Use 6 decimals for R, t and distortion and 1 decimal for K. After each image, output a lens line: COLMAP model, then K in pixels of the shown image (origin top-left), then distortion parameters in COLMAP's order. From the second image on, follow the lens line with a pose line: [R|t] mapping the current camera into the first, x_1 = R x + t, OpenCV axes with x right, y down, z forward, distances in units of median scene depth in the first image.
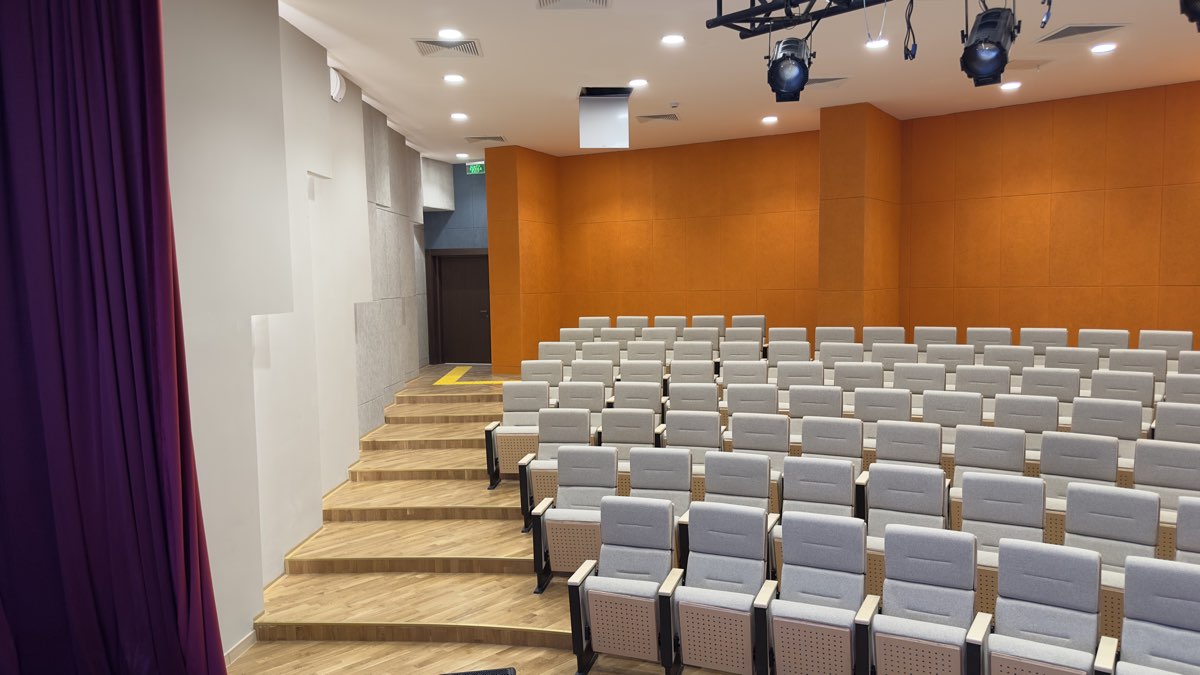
lens RADIAL K [[834.8, 0, 605.1], [0, 834.8, 343.2], [0, 0, 1]] dist [0.085125, -0.115882]
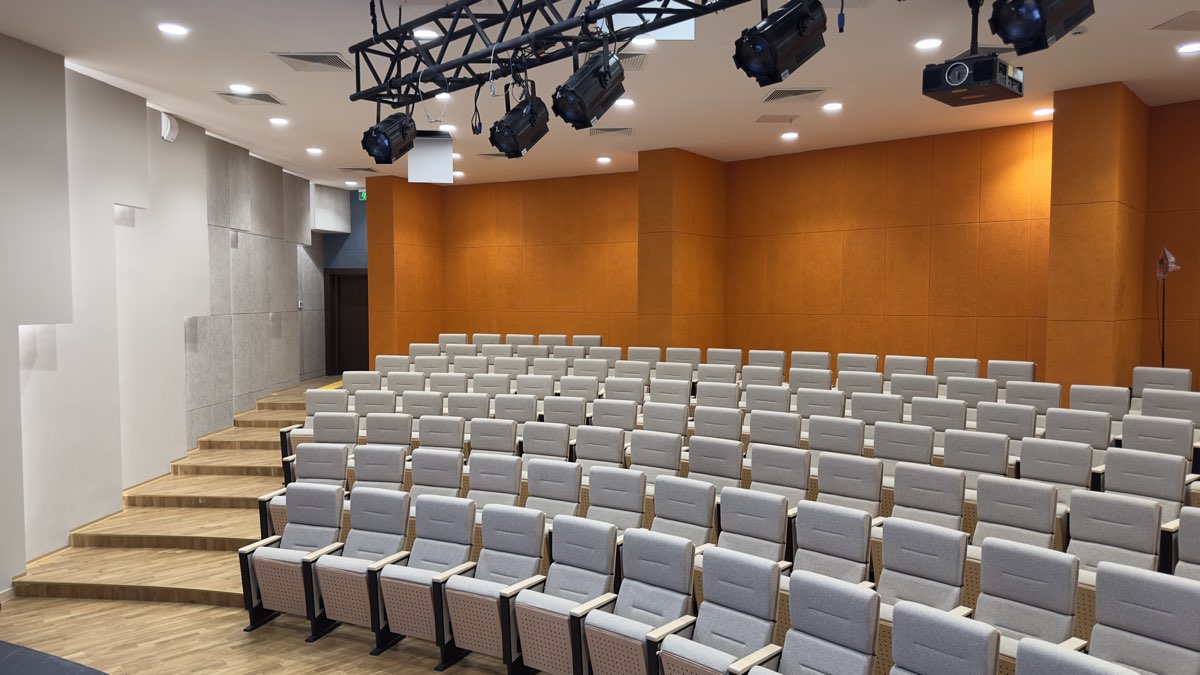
lens RADIAL K [[834.8, 0, 598.8], [0, 834.8, 337.1], [0, 0, 1]] dist [0.085125, -0.115882]
pose [[0.999497, 0.020561, -0.024151, 0.291072], [-0.021300, 0.999300, -0.030759, 0.003046], [0.023501, 0.031257, 0.999235, -0.124886]]
